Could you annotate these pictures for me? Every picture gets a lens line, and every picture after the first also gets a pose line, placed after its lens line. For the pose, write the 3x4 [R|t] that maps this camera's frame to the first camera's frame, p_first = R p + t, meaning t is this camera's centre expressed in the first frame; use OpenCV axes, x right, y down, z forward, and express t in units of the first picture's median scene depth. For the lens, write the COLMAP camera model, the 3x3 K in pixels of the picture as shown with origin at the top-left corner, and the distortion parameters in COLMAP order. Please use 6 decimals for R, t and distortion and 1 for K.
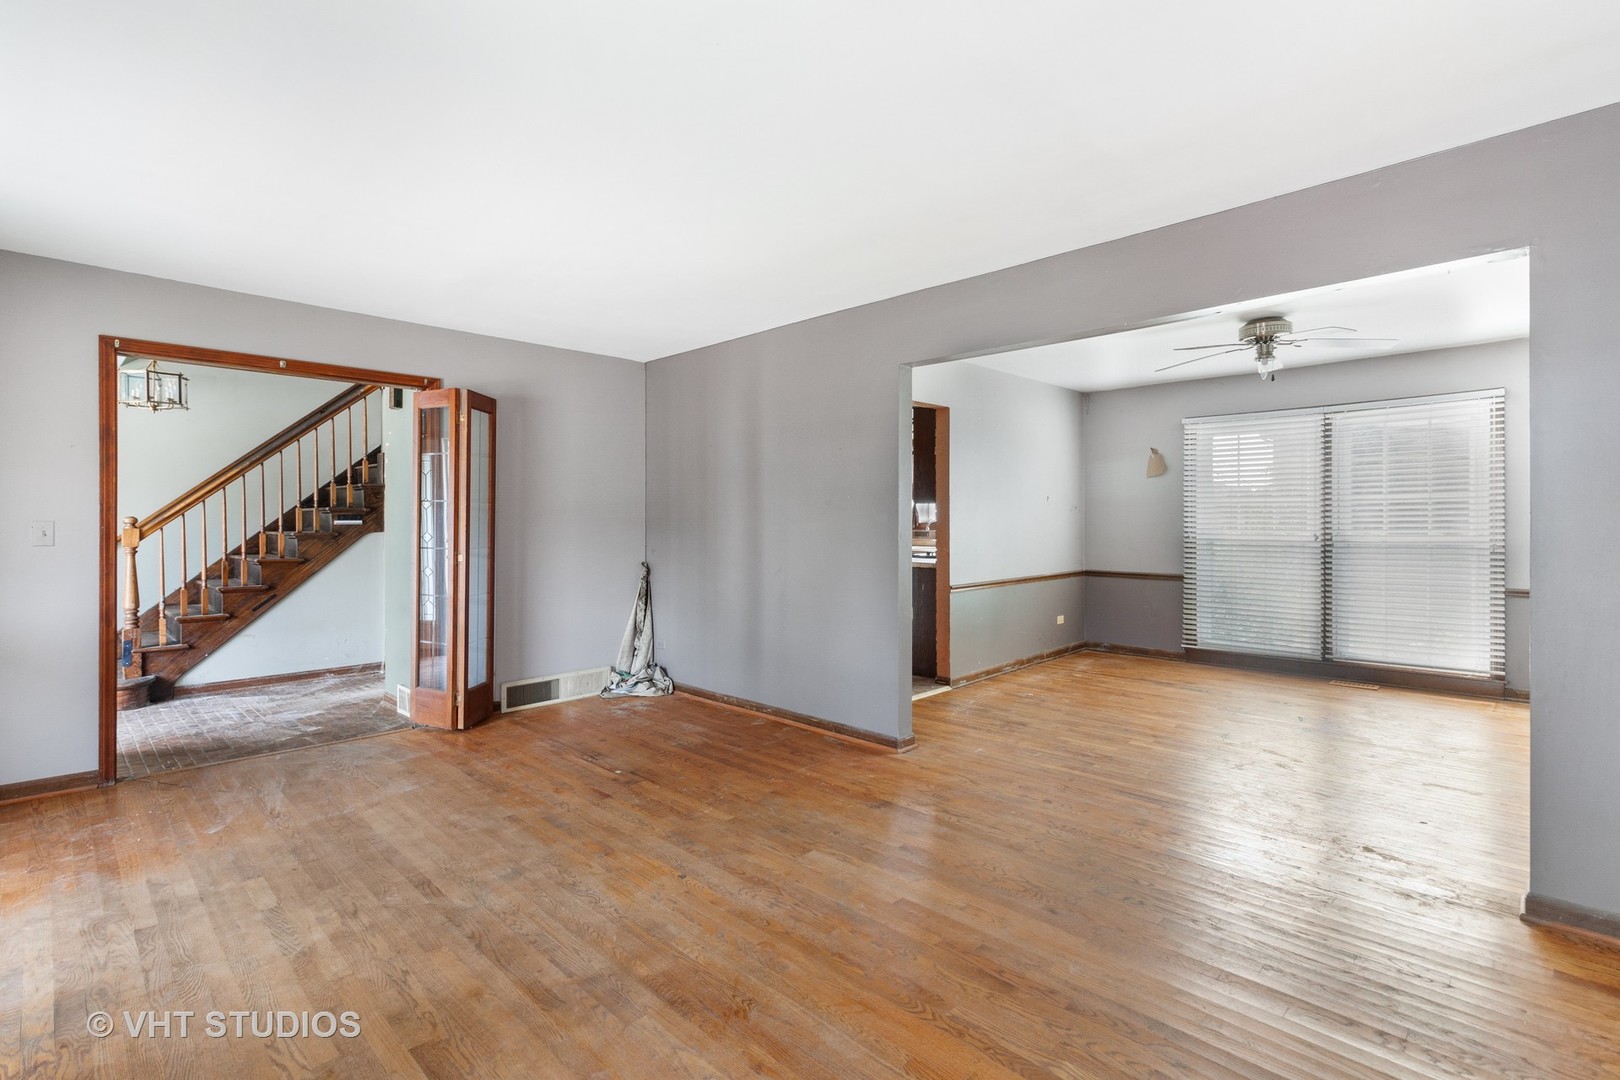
lens RADIAL K [[750.9, 0, 809.7], [0, 750.9, 530.3], [0, 0, 1]] dist [-0.001182, -0.000334]
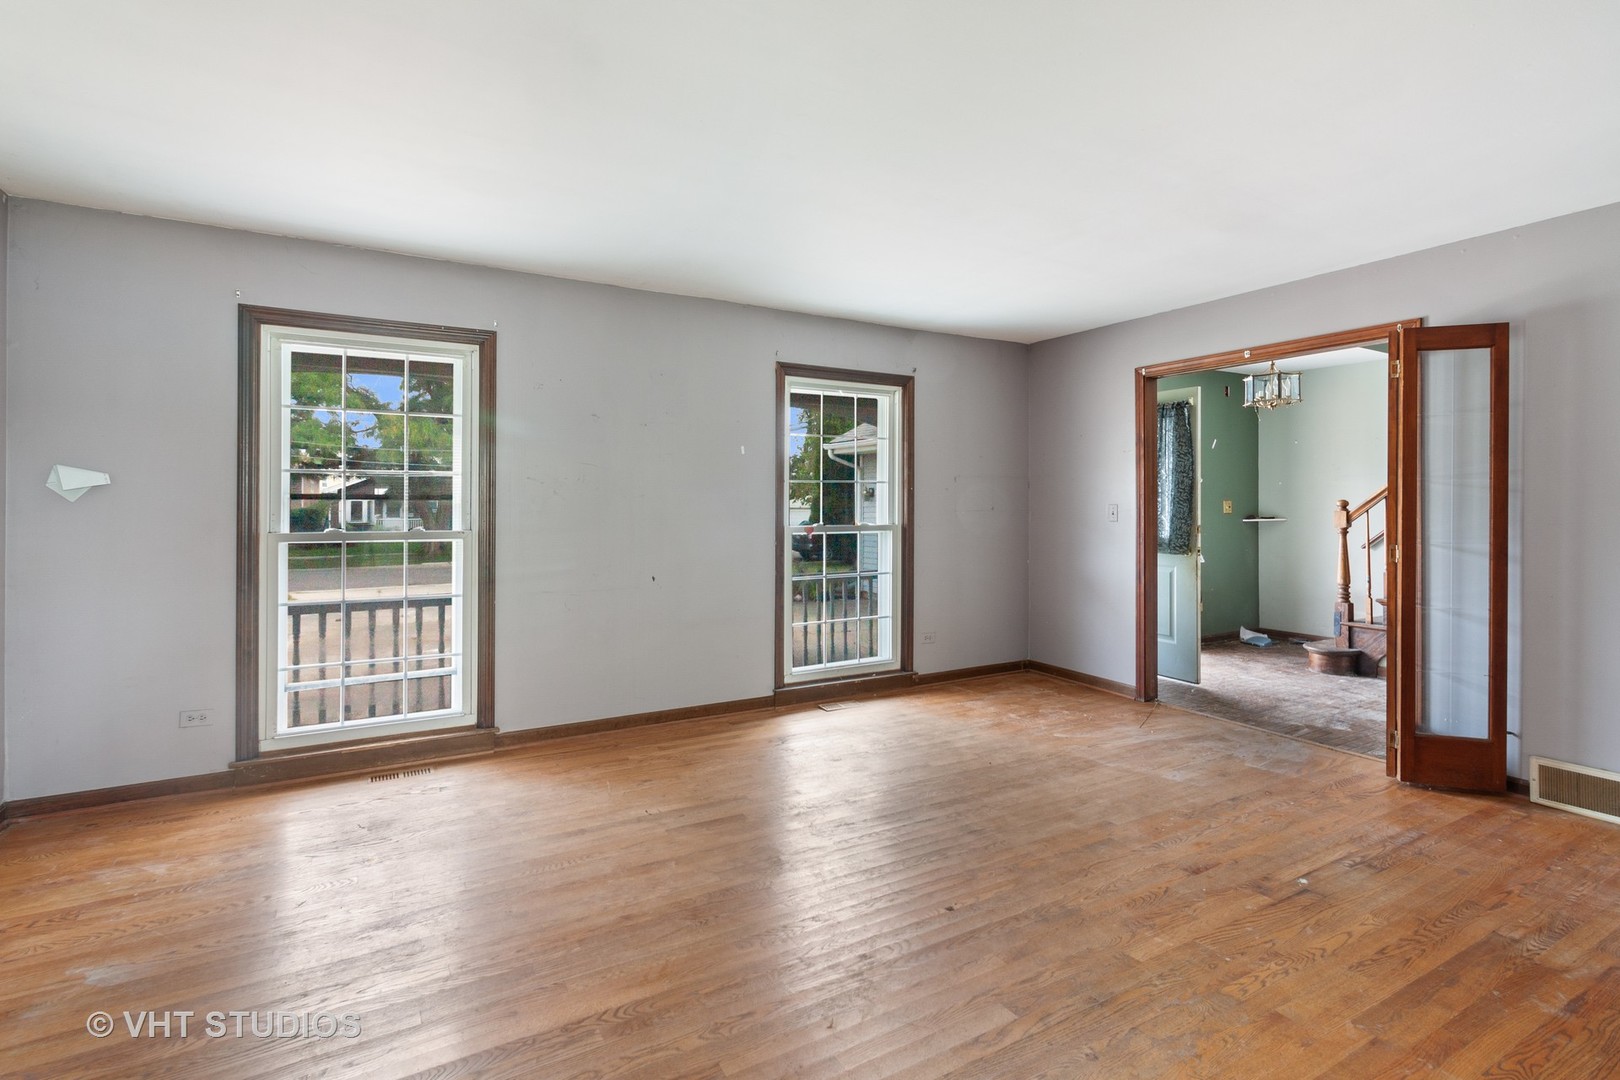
lens RADIAL K [[750.9, 0, 797.6], [0, 750.9, 505.7], [0, 0, 1]] dist [-0.001182, -0.000334]
pose [[-0.270961, 0.005048, -0.962577, 0.509840], [-0.011265, 0.999901, 0.008414, -0.013620], [0.962524, 0.013123, -0.270877, 0.742797]]
